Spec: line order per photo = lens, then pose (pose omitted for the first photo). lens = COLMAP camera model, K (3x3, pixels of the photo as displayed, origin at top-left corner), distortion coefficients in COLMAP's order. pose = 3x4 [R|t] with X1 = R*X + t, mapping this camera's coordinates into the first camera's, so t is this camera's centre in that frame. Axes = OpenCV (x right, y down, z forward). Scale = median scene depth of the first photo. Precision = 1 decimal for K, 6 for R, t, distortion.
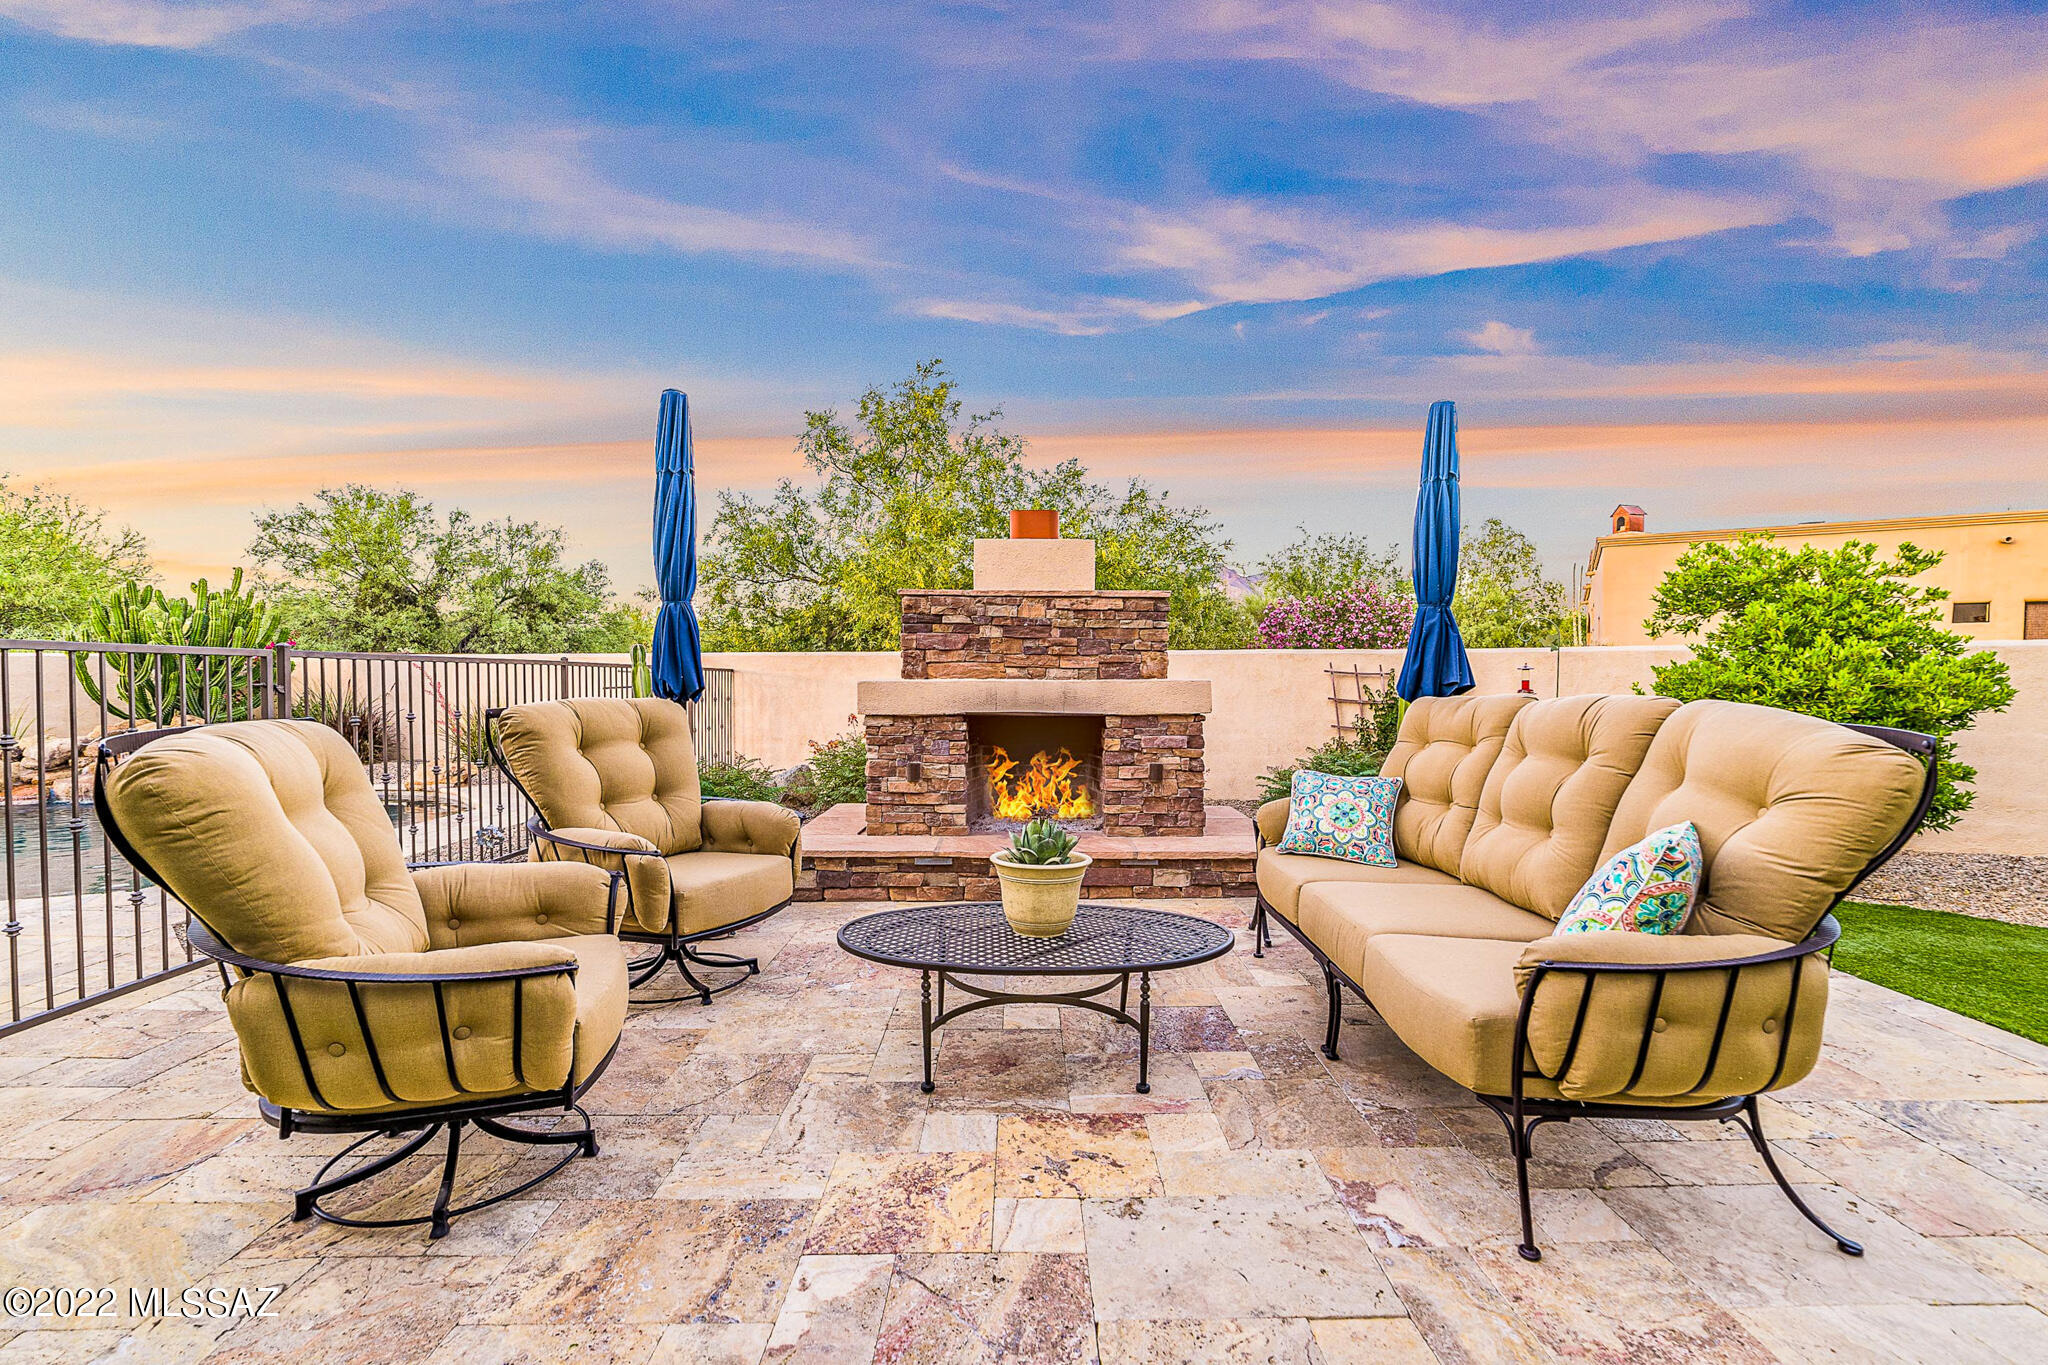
lens RADIAL K [[889.2, 0, 1016.0], [0, 889.2, 715.7], [0, 0, 1]] dist [-0.000434, -0.000003]
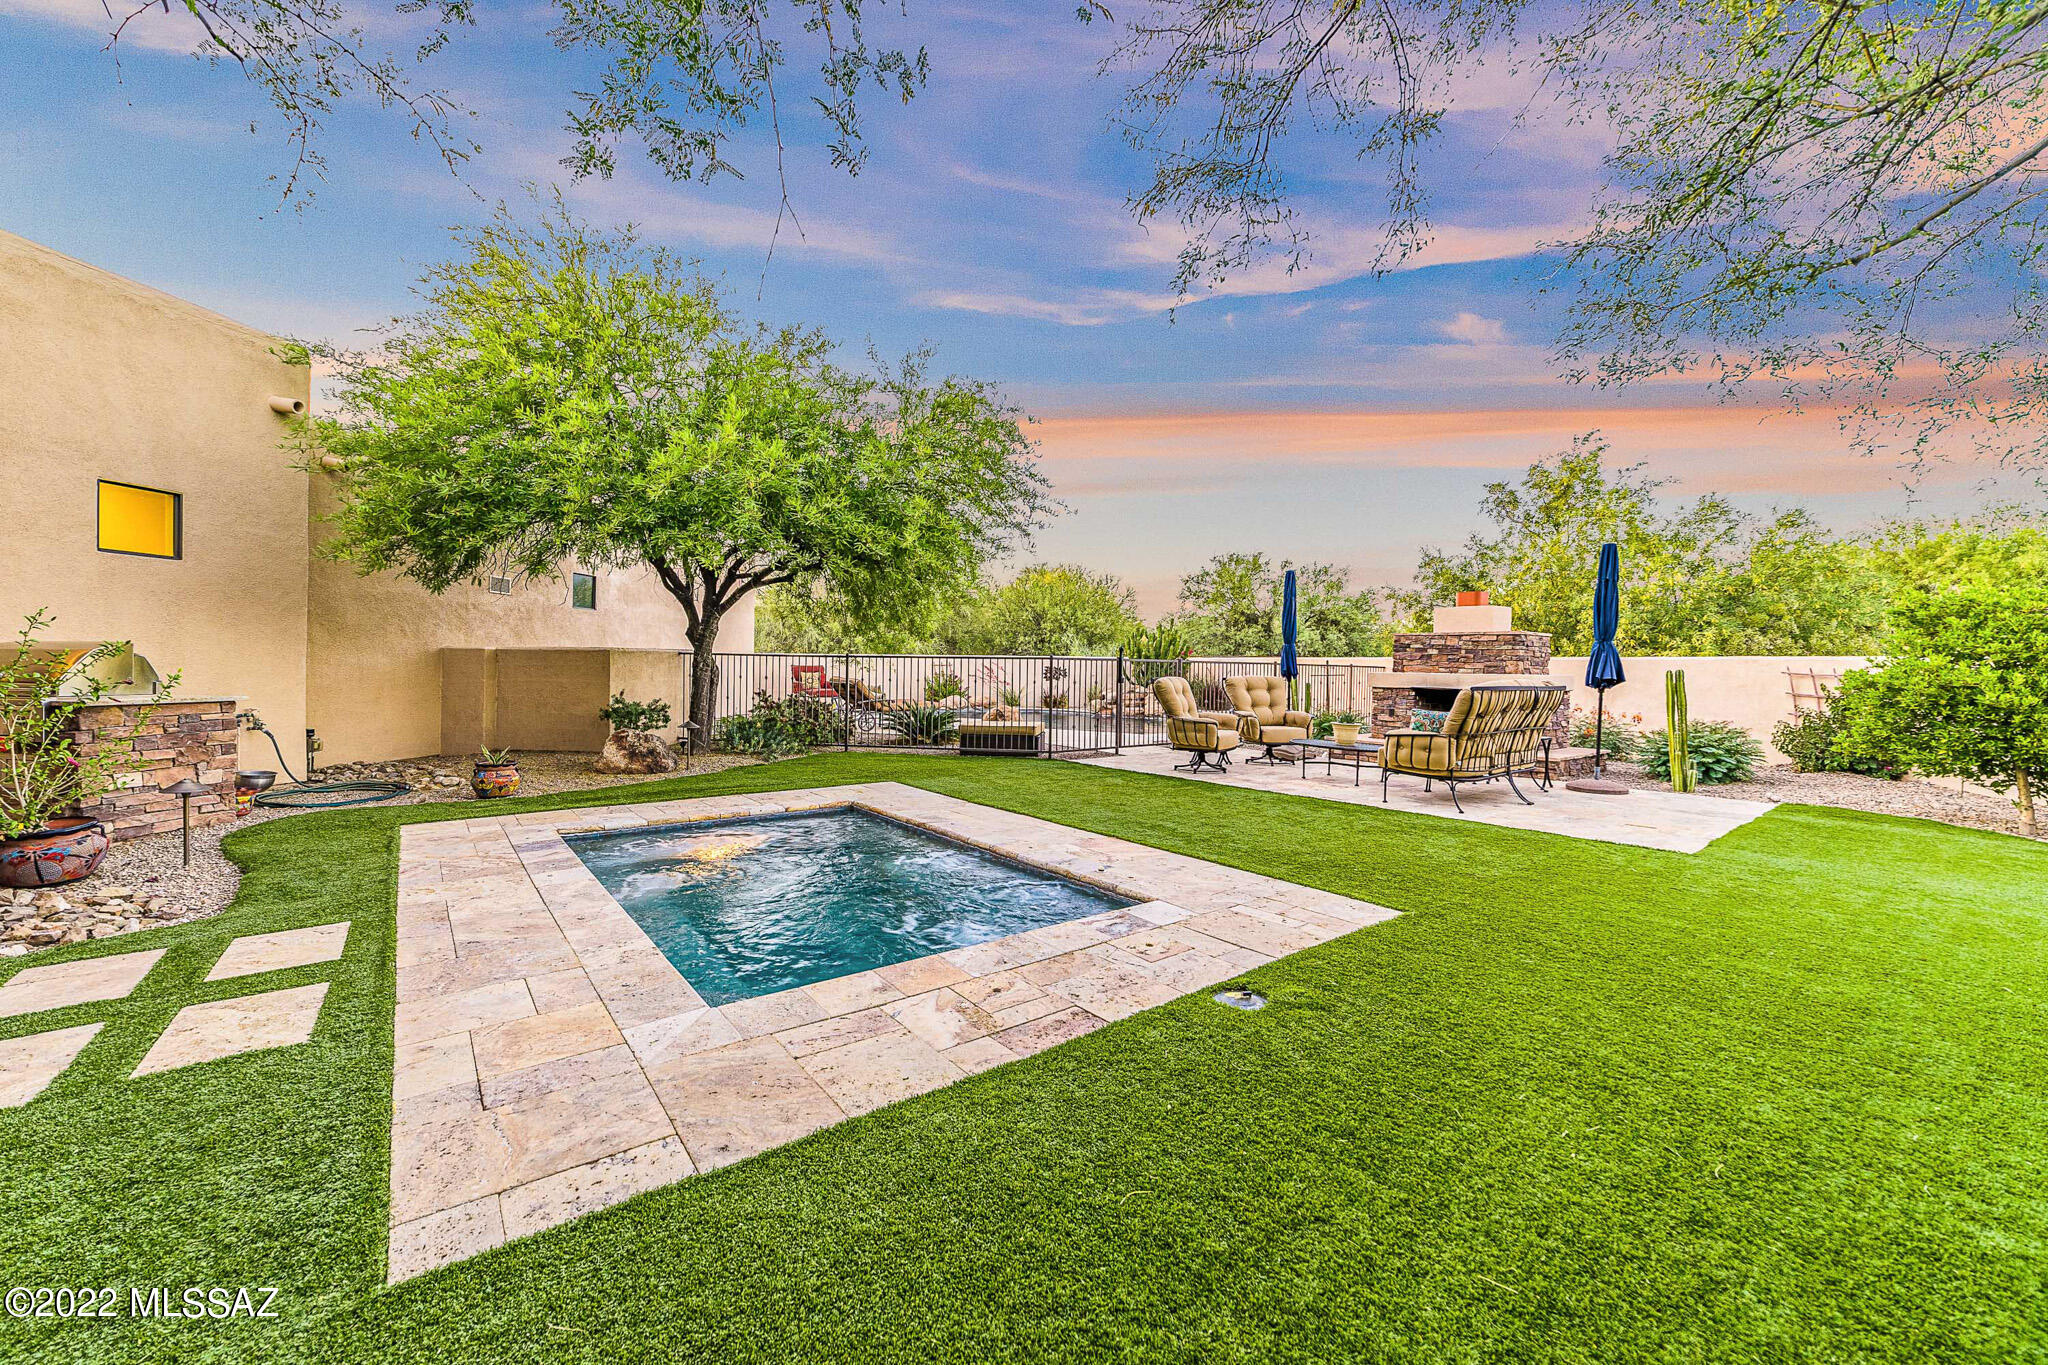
lens RADIAL K [[805.8, 0, 1019.9], [0, 805.8, 661.4], [0, 0, 1]] dist [-0.015131, -0.000193]
pose [[0.618997, 0.006121, -0.785369, 0.310910], [-0.050018, 0.998247, -0.031641, 0.015286], [0.783799, 0.058868, 0.618218, -0.355077]]
